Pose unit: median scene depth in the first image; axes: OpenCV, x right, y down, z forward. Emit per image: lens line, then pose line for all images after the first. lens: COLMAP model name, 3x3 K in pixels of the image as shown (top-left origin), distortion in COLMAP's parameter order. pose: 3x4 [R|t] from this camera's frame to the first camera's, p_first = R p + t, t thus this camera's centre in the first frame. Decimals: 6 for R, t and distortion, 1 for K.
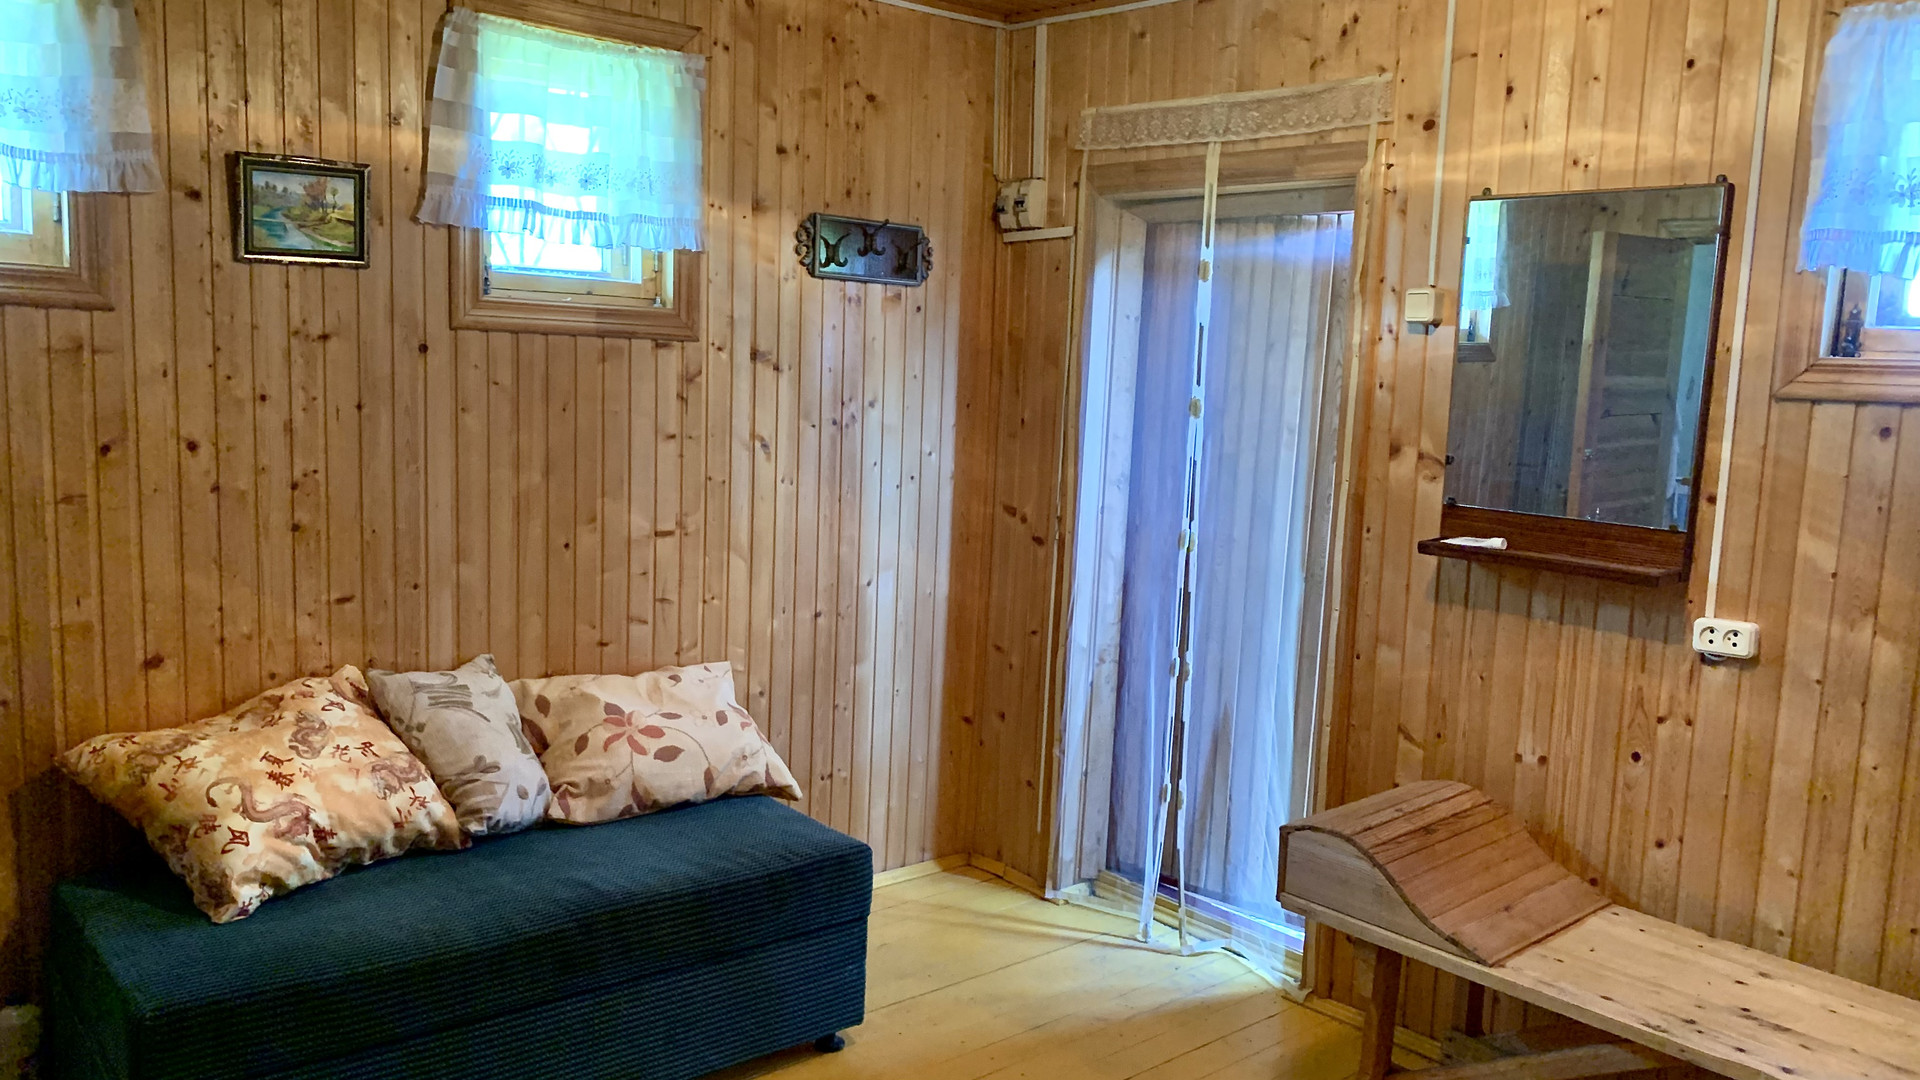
lens RADIAL K [[1447.0, 0, 950.5], [0, 1447.0, 548.9], [0, 0, 1]] dist [0.063995, -0.065581]
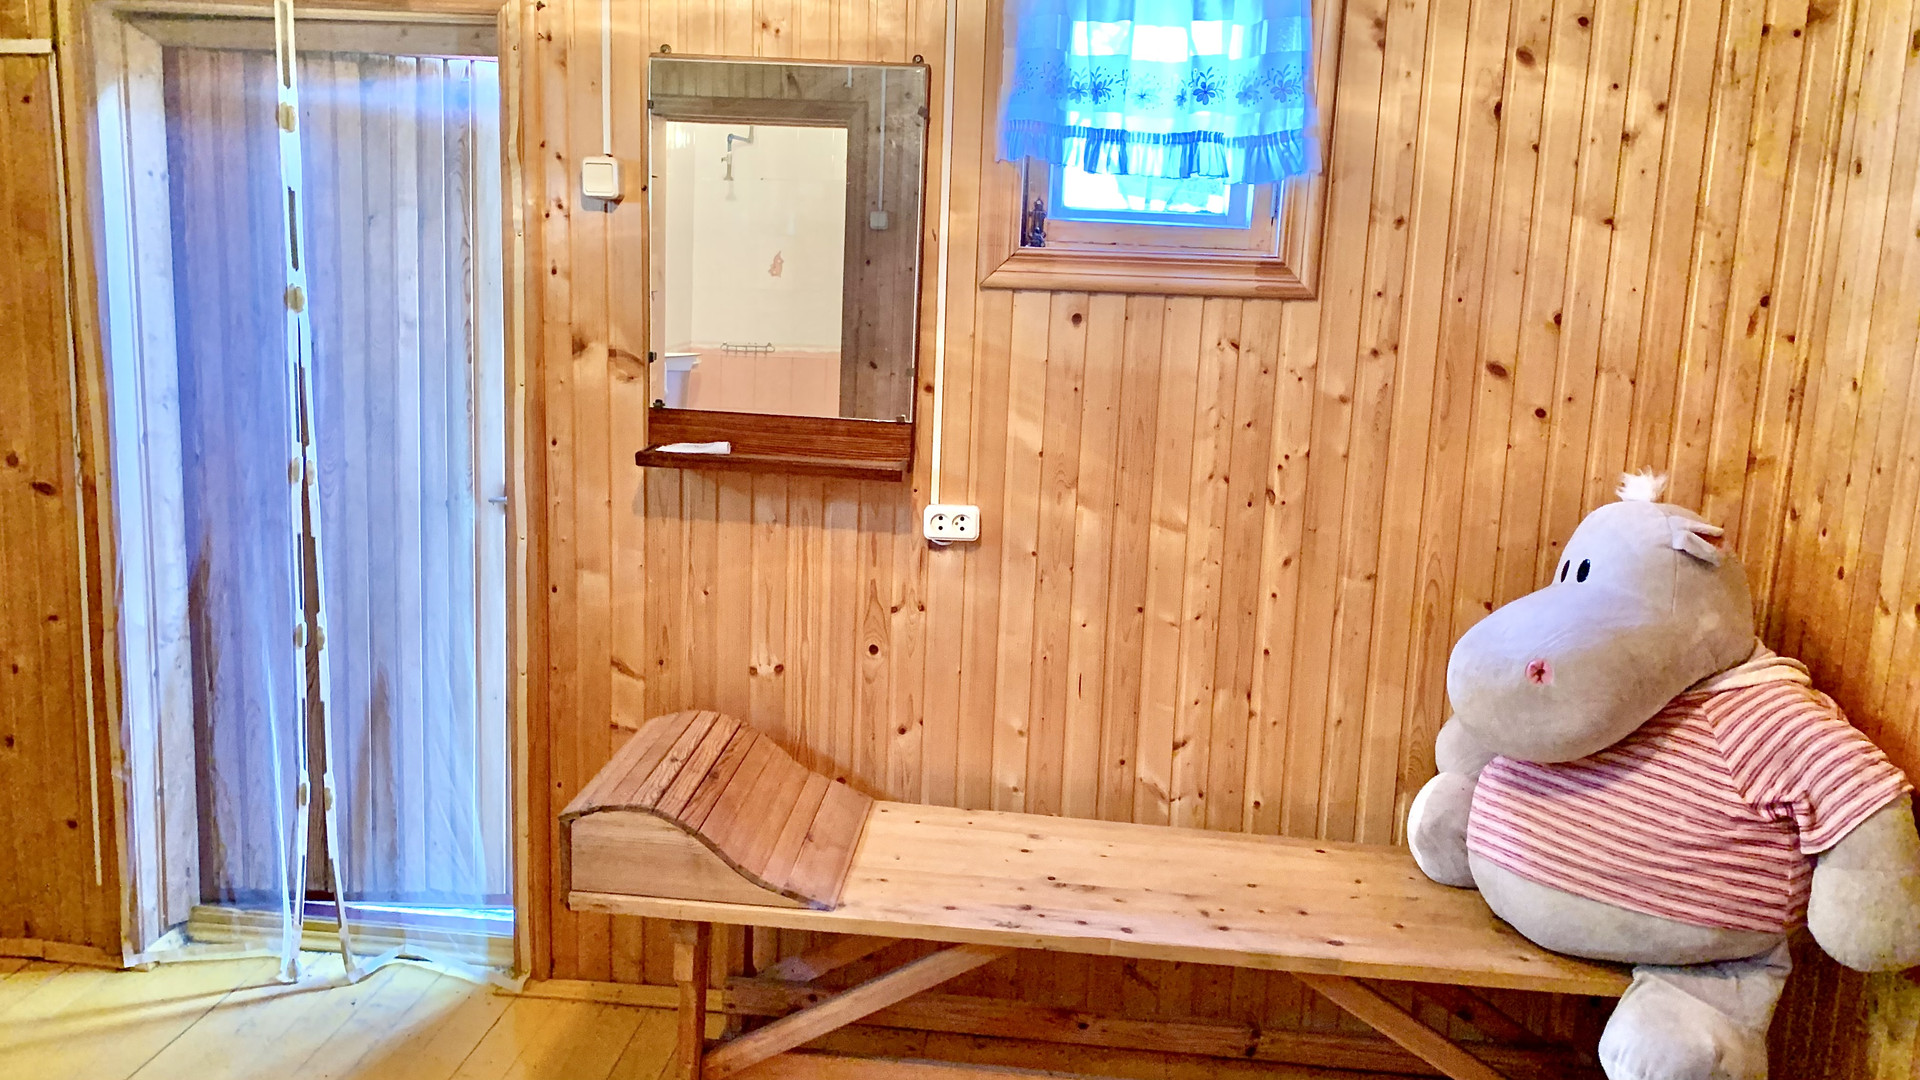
lens RADIAL K [[1447.0, 0, 1020.4], [0, 1447.0, 537.0], [0, 0, 1]] dist [0.063995, -0.065581]
pose [[0.730177, -0.129210, 0.670930, -0.099623], [0.078102, 0.991304, 0.105910, -0.027811], [-0.678780, -0.024932, 0.733918, 0.189874]]
